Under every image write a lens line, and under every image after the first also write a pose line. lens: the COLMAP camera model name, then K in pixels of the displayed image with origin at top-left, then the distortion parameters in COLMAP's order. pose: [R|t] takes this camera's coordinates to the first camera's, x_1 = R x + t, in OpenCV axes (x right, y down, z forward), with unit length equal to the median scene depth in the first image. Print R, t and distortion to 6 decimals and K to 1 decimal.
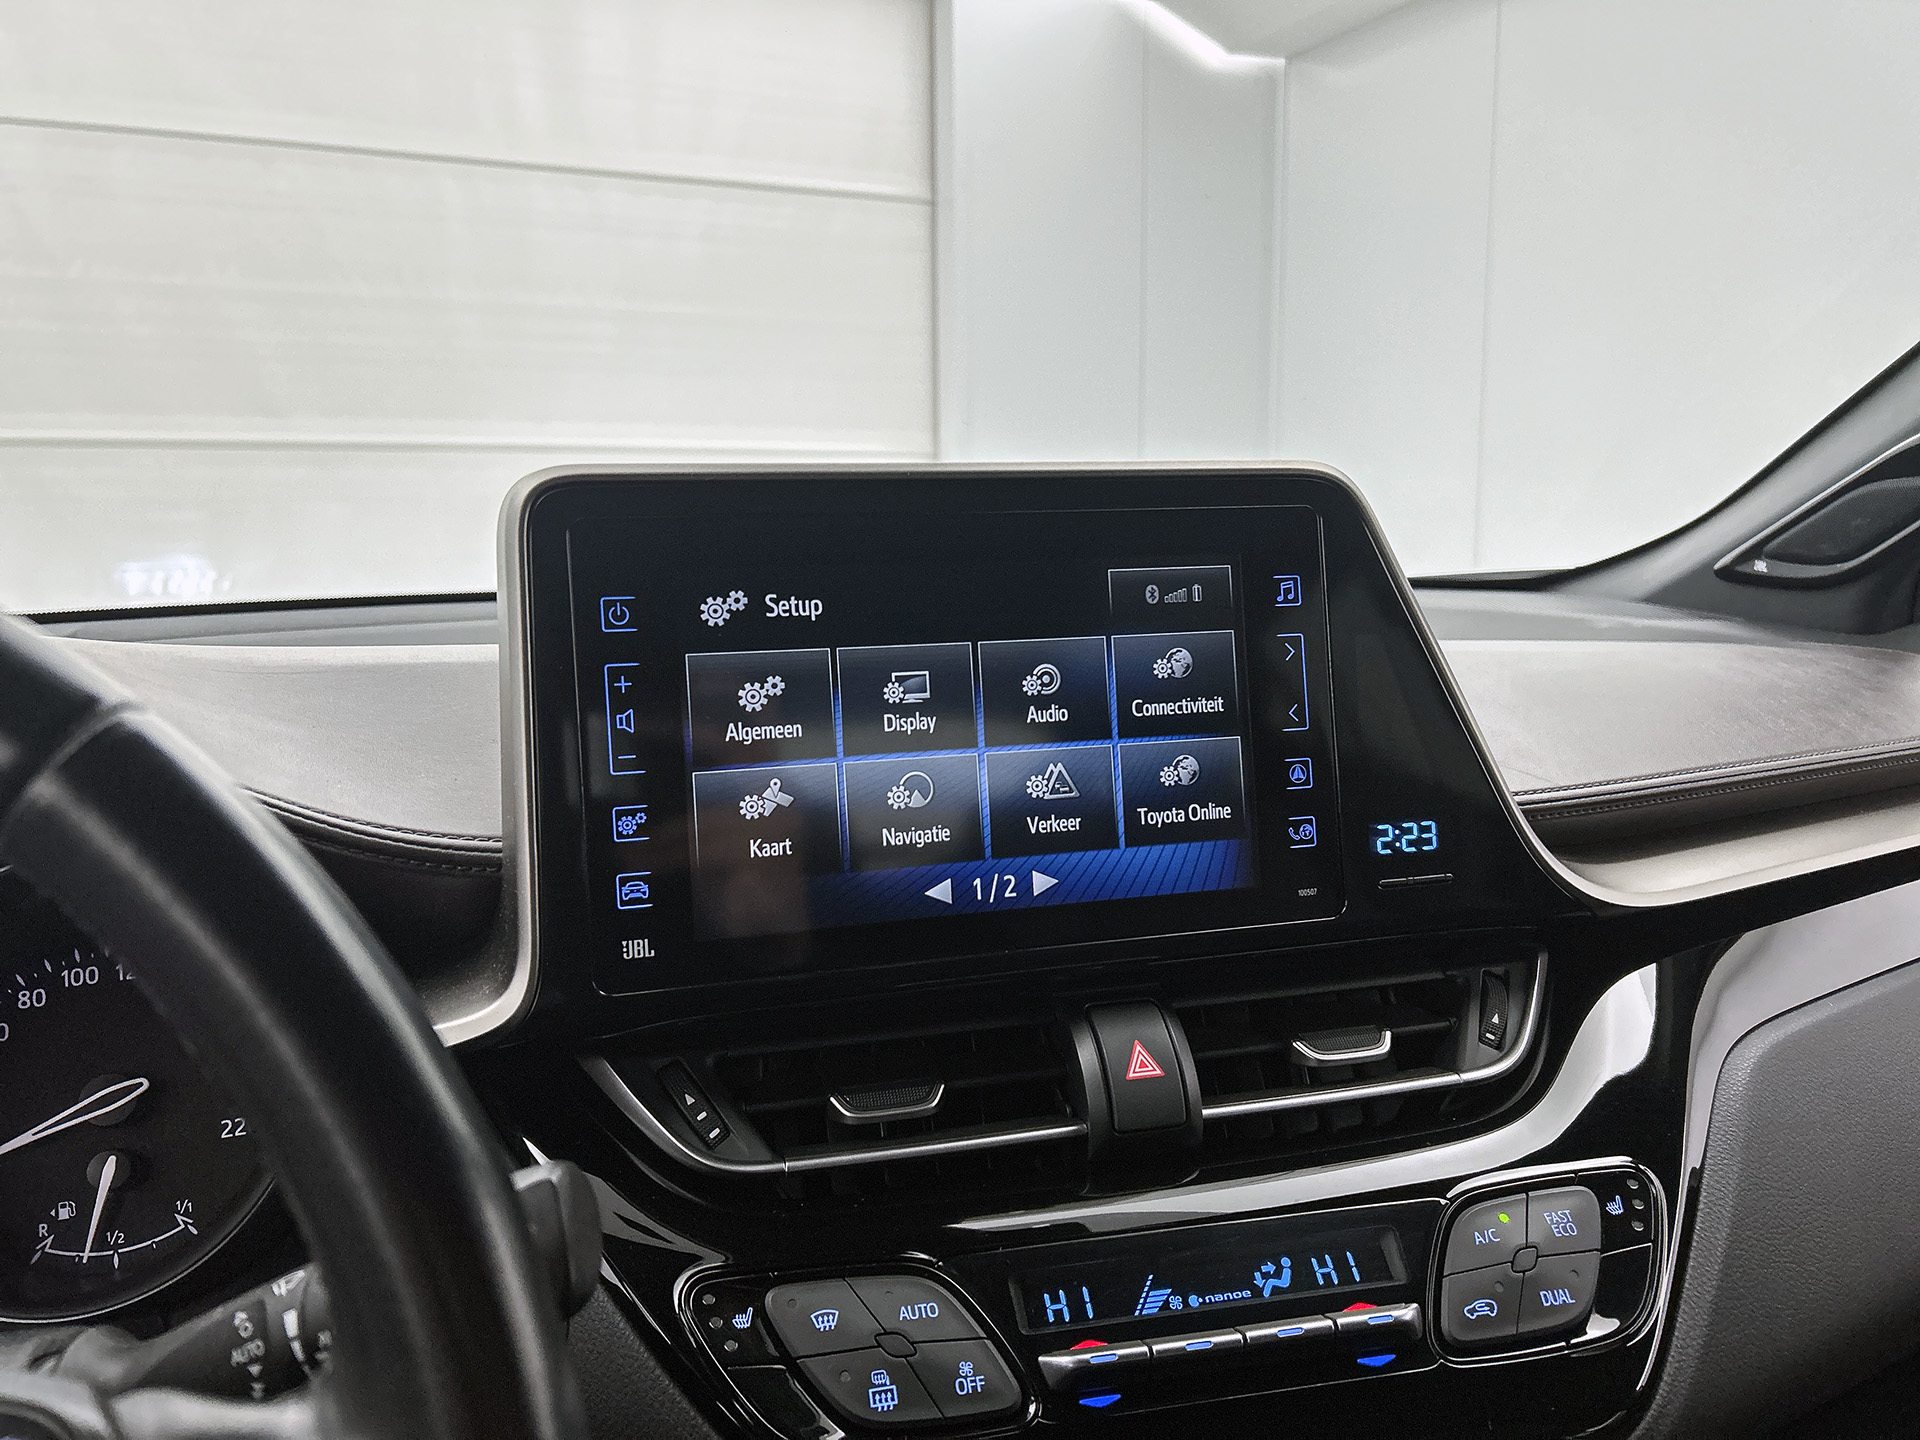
lens RADIAL K [[1483.3, 0, 971.6], [0, 1483.3, 707.1], [0, 0, 1]] dist [0.041395, -0.055902]
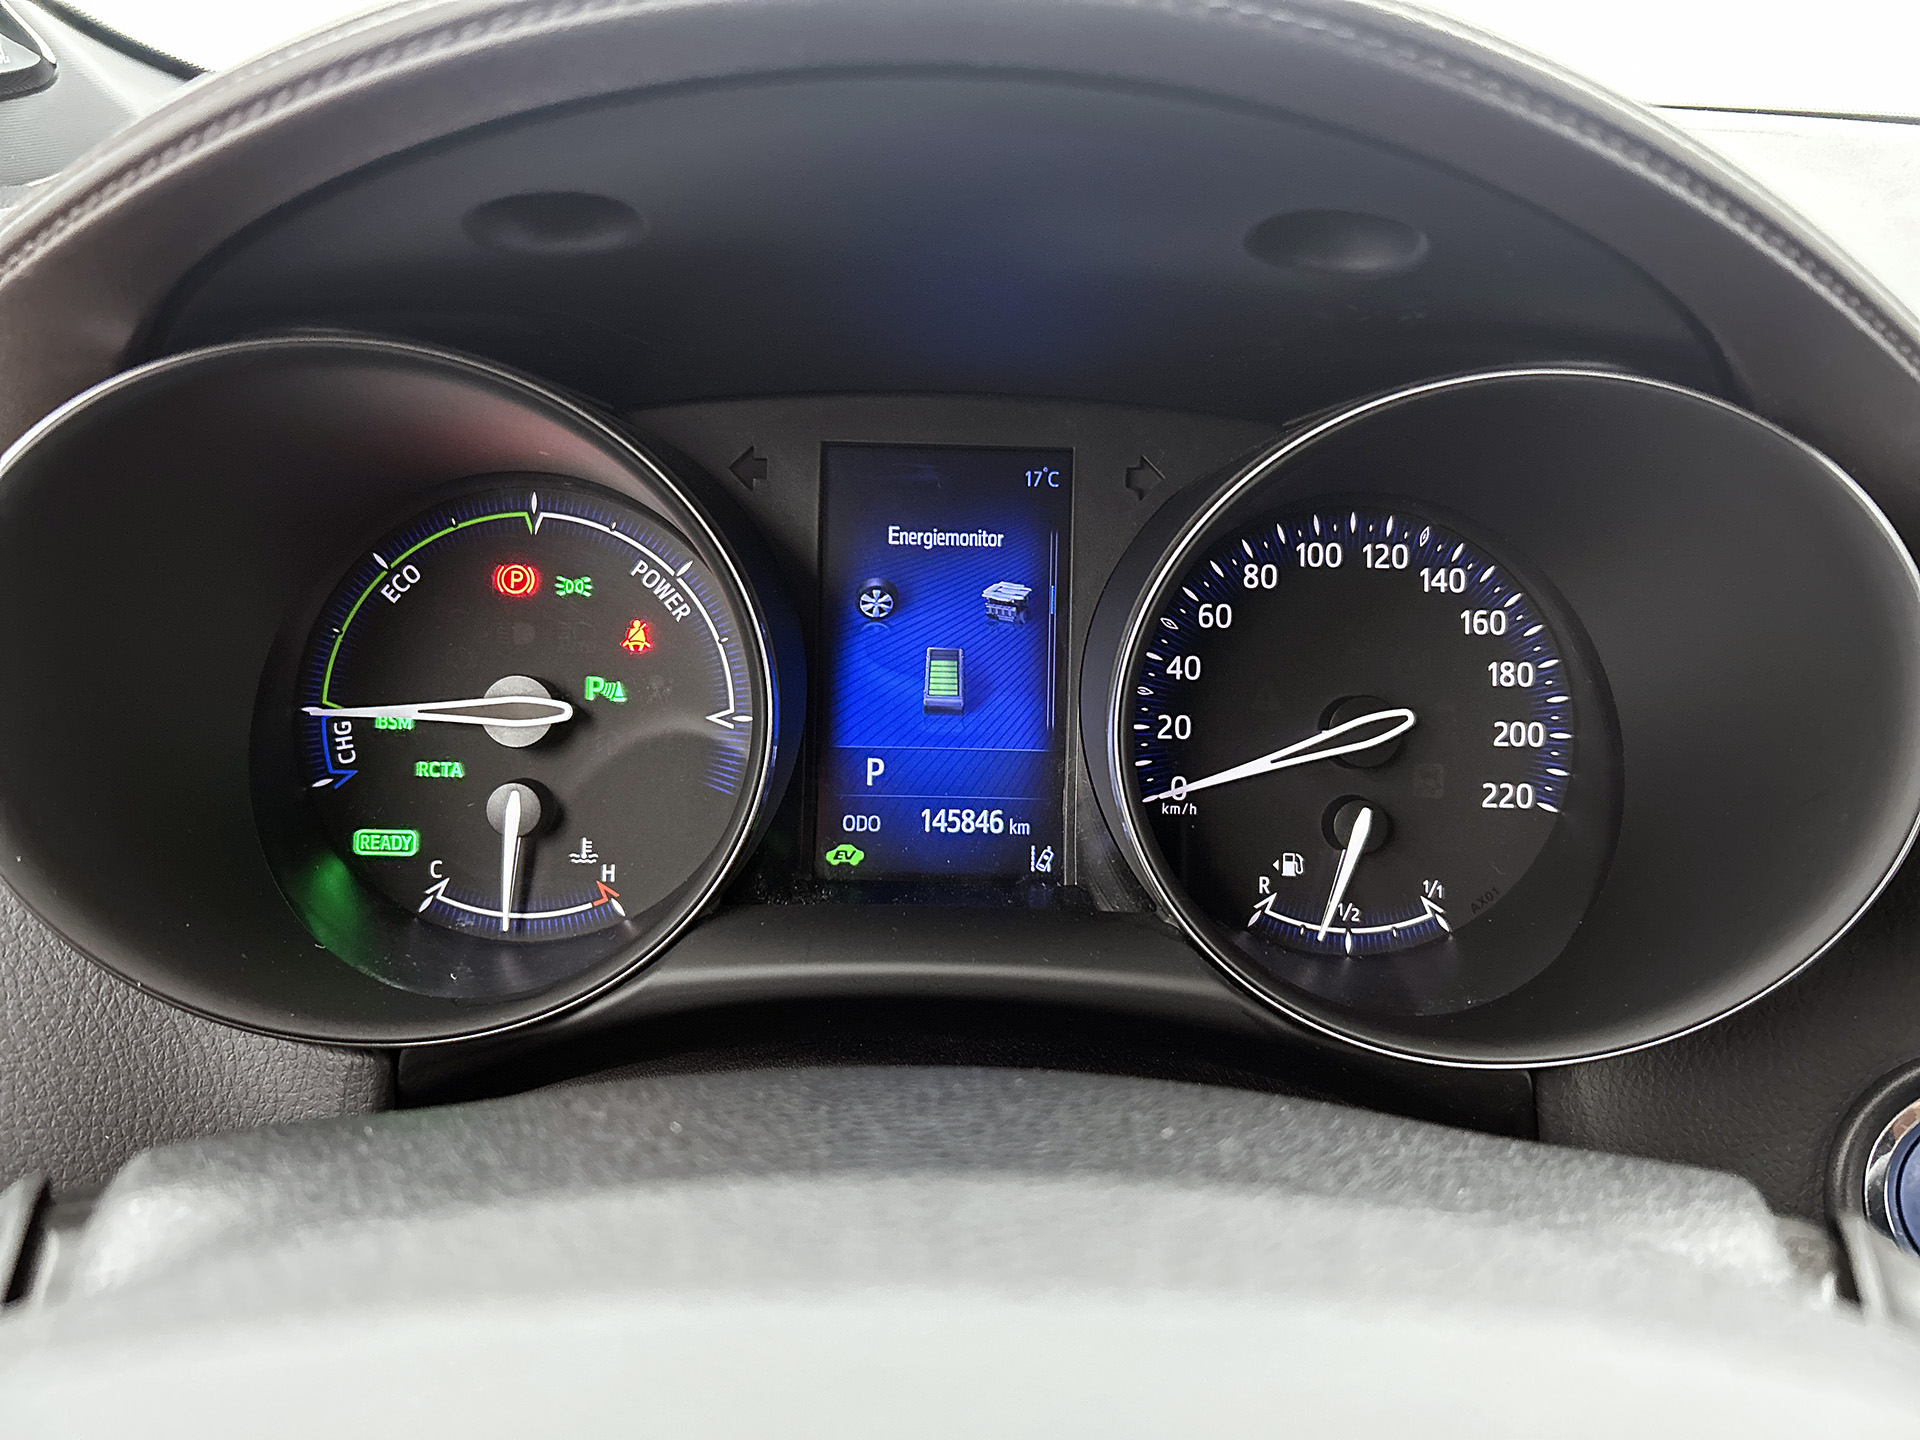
lens RADIAL K [[1483.3, 0, 947.1], [0, 1483.3, 716.8], [0, 0, 1]] dist [0.041395, -0.055902]
pose [[0.919534, 0.187640, -0.345325, -0.509459], [-0.089795, 0.955729, 0.280212, 0.071677], [0.382616, -0.226656, 0.895674, 0.278609]]
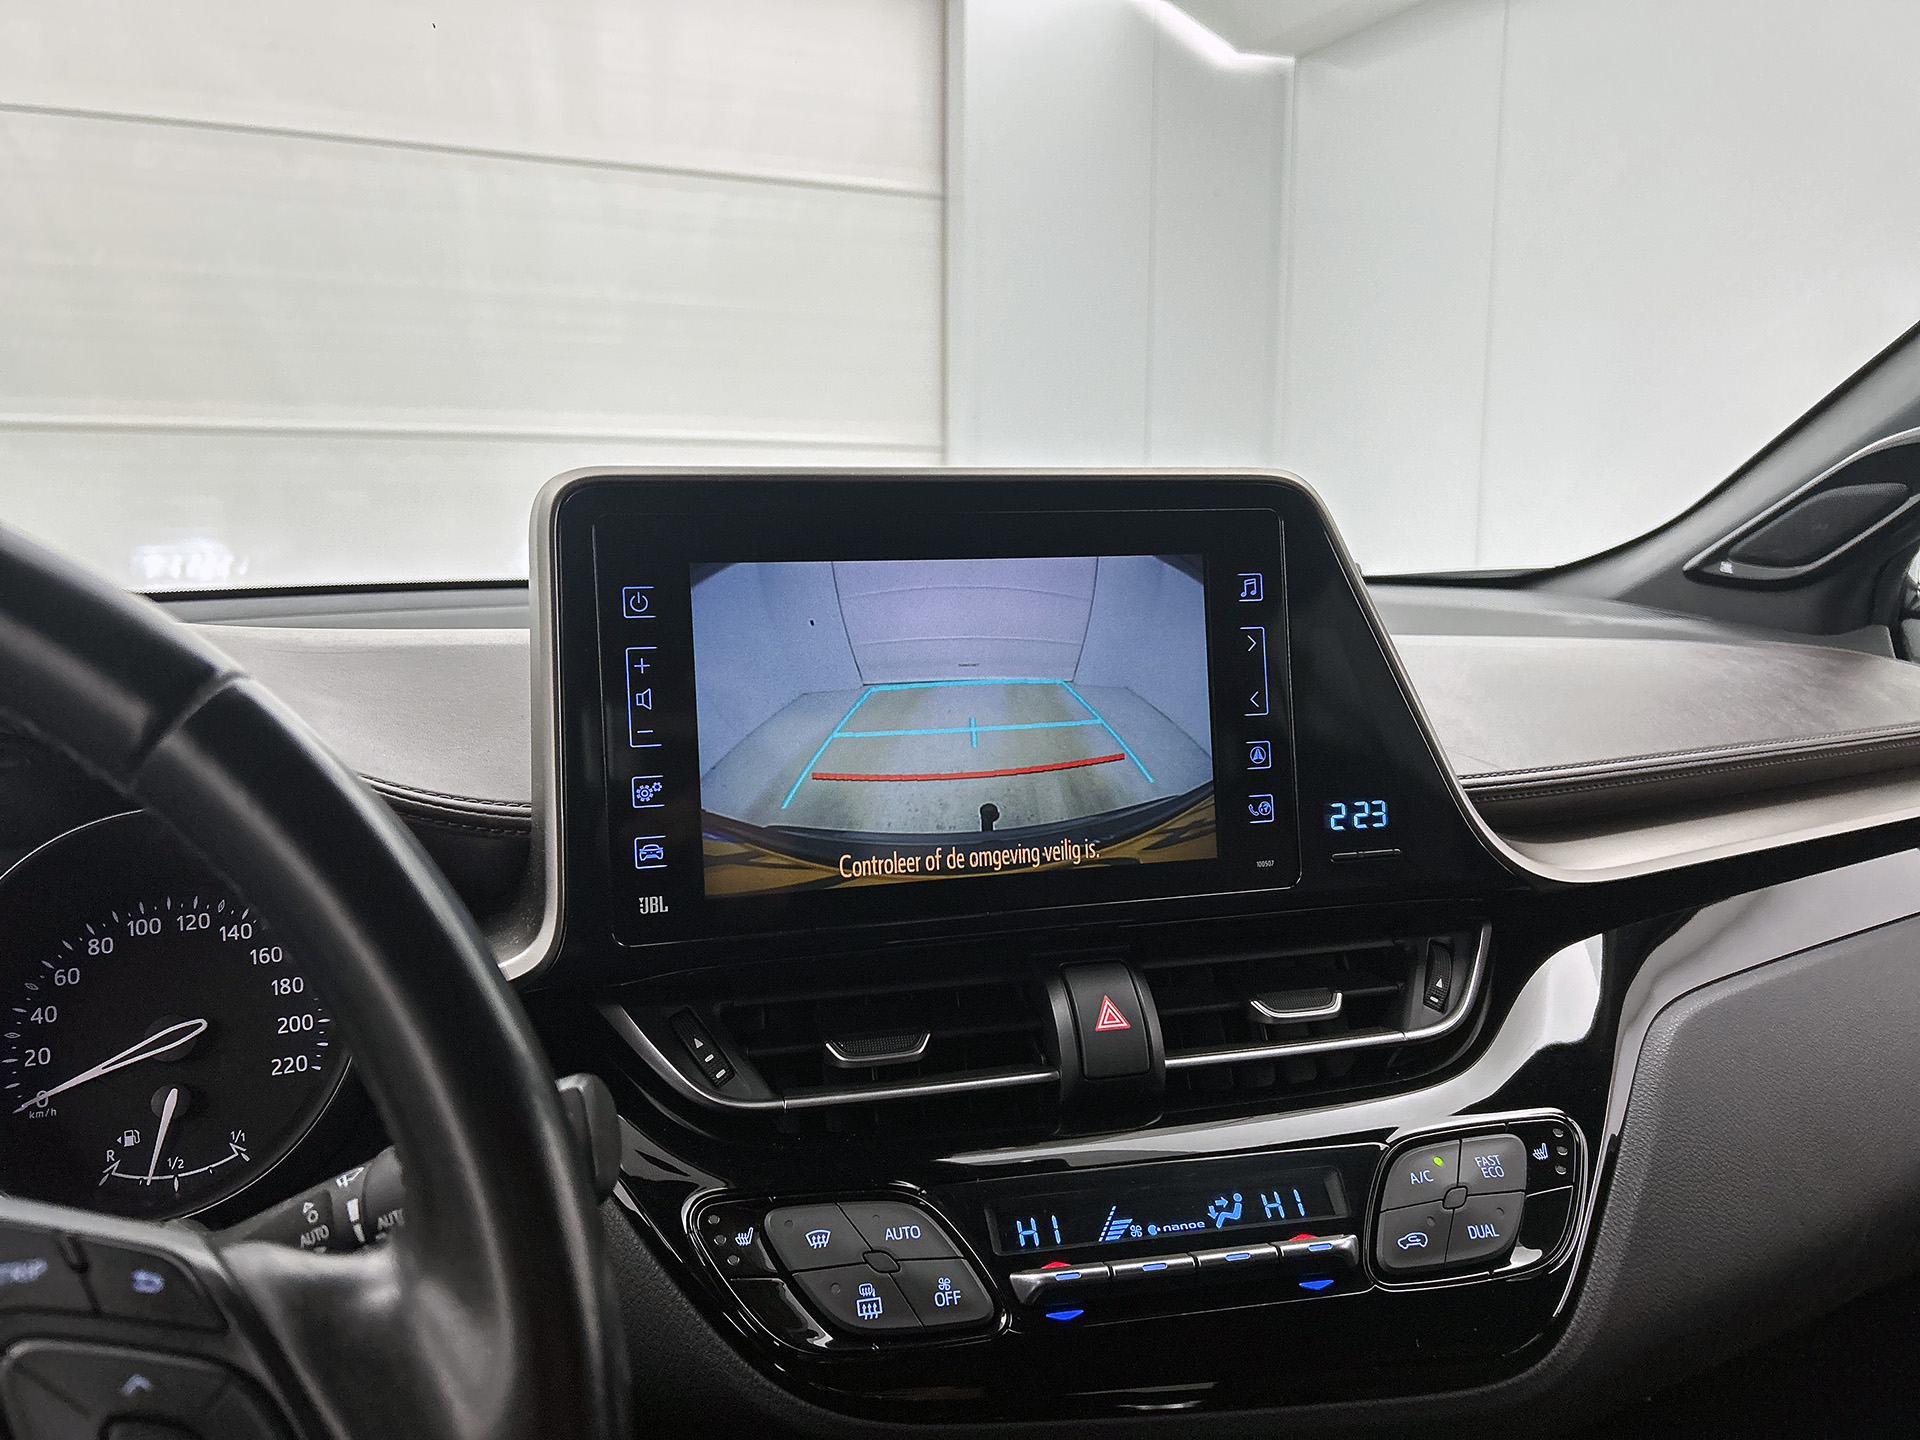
lens RADIAL K [[1483.3, 0, 970.8], [0, 1483.3, 702.5], [0, 0, 1]] dist [0.041395, -0.055902]
pose [[0.999925, 0.011025, -0.005261, 0.014859], [-0.011012, 0.999936, 0.002497, 0.006024], [0.005288, -0.002439, 0.999983, -0.096093]]
